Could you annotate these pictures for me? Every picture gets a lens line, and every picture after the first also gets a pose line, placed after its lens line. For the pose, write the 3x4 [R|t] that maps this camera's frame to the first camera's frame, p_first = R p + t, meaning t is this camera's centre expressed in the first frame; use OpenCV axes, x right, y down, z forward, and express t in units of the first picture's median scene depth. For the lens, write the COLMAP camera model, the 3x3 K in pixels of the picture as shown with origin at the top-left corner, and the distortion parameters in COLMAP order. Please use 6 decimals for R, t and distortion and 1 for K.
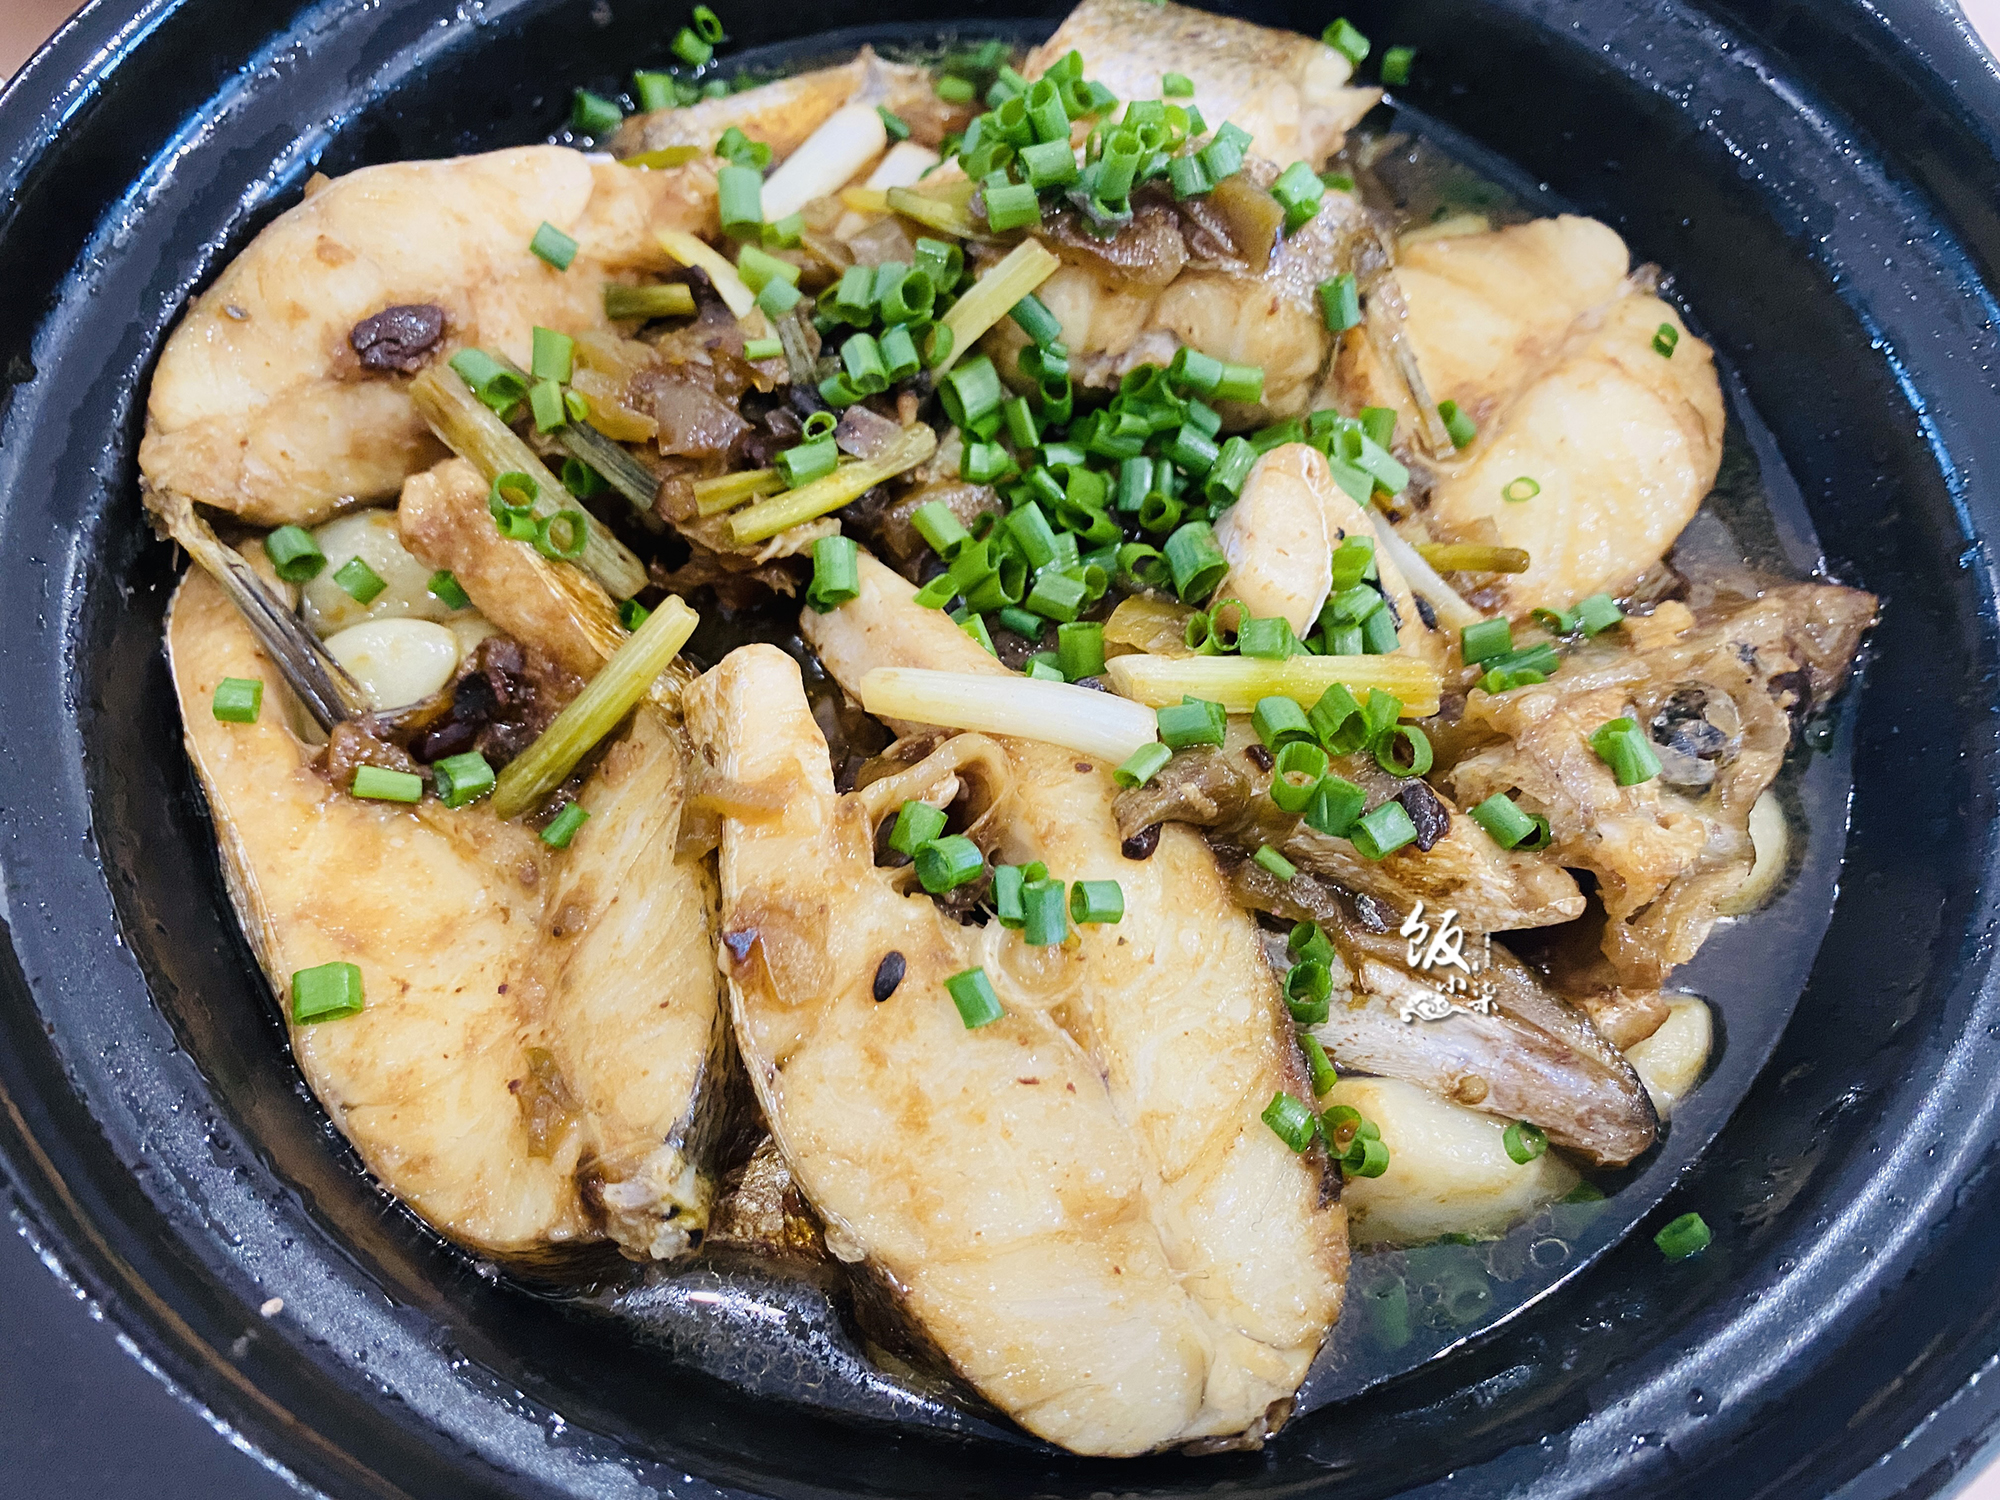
lens RADIAL K [[1544.4, 0, 1000.0], [0, 1544.4, 750.0], [0, 0, 1]] dist [0.002319, -0.002013]
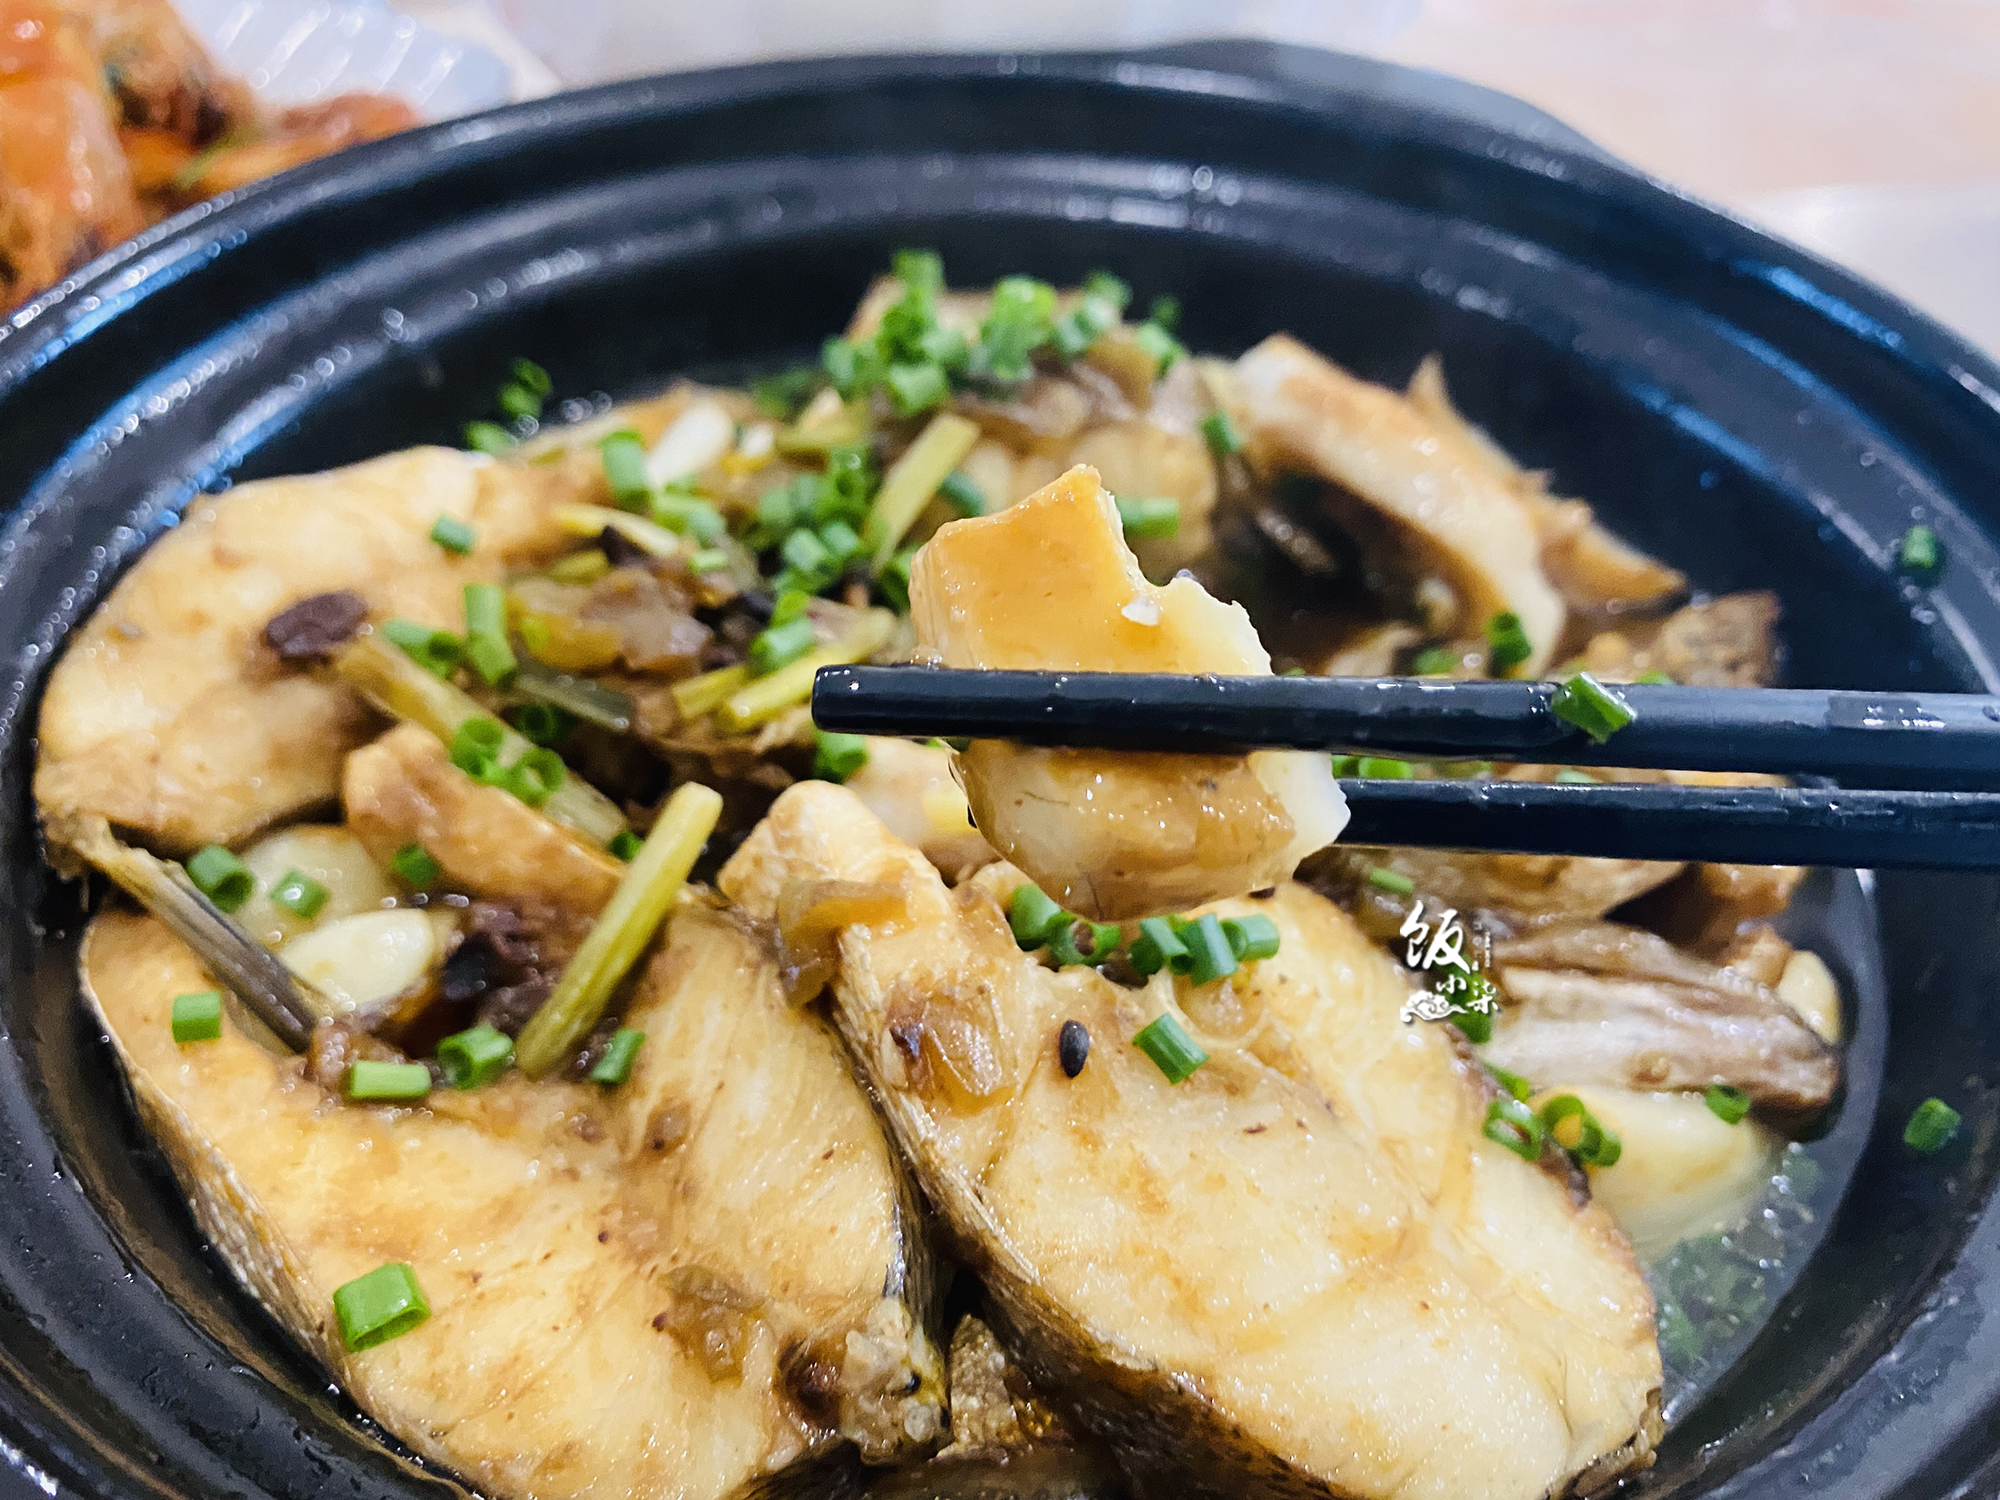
lens RADIAL K [[1551.9, 0, 1004.6], [0, 1551.9, 787.0], [0, 0, 1]] dist [-0.019697, -0.002385]
pose [[0.952305, -0.216021, 0.215521, -0.222581], [0.273174, 0.918259, -0.286664, 0.209597], [-0.135979, 0.331866, 0.933474, 0.110765]]
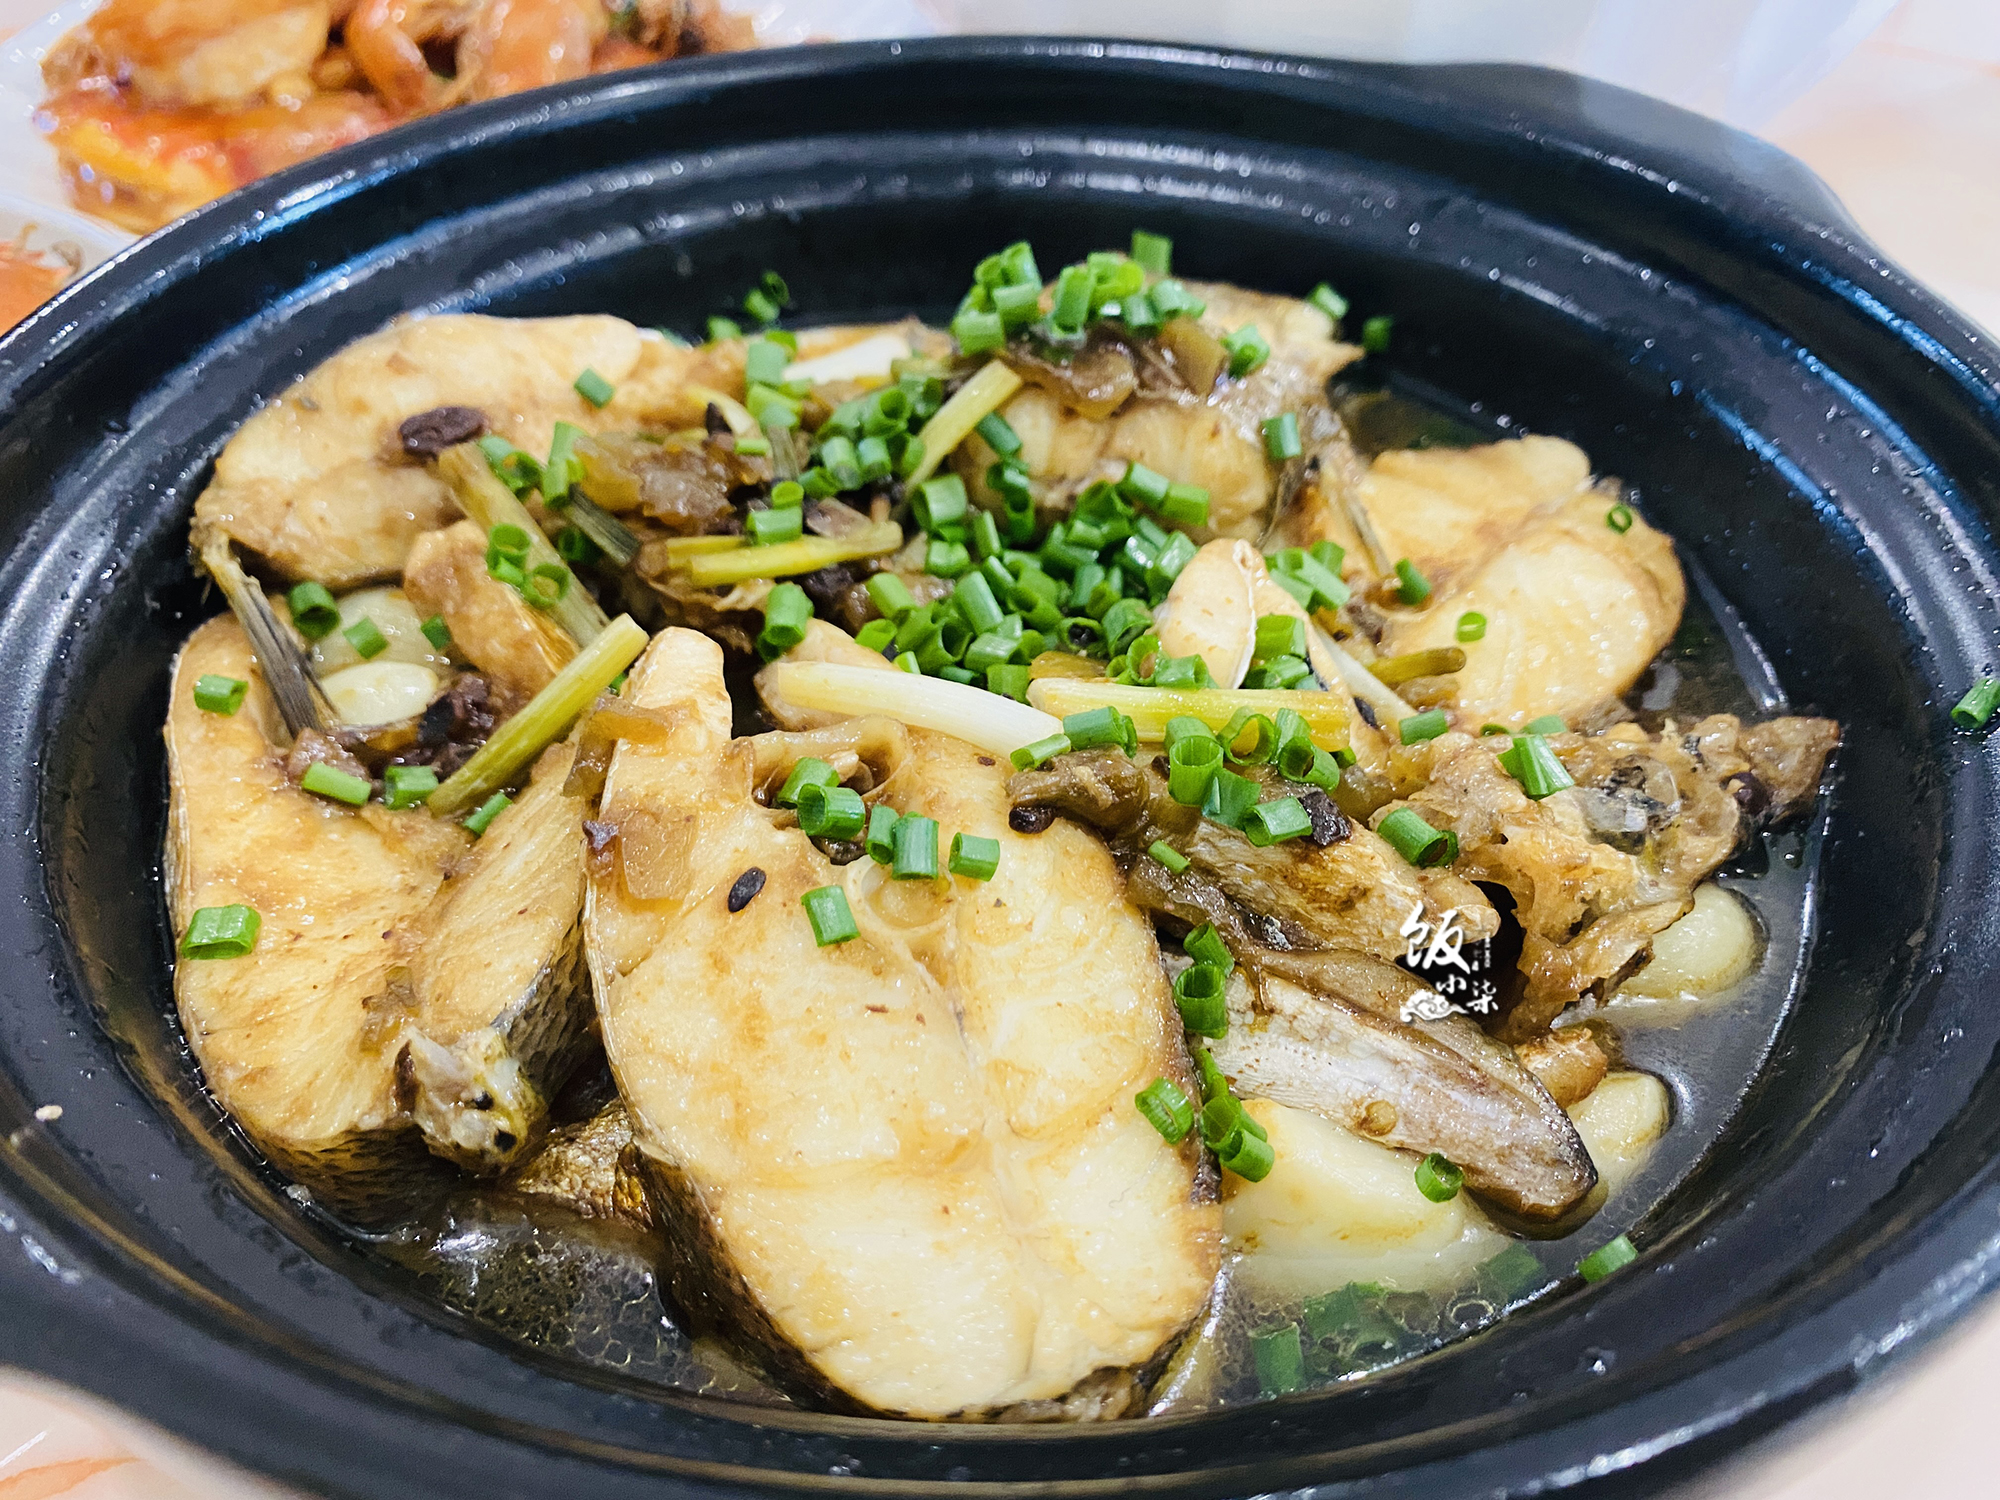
lens RADIAL K [[1544.5, 0, 1007.6], [0, 1544.5, 752.9], [0, 0, 1]] dist [0.054375, -0.134162]
pose [[0.993779, 0.046308, -0.101284, 0.158330], [-0.078490, 0.936417, -0.341996, 0.325167], [0.079007, 0.347819, 0.934227, 0.048371]]
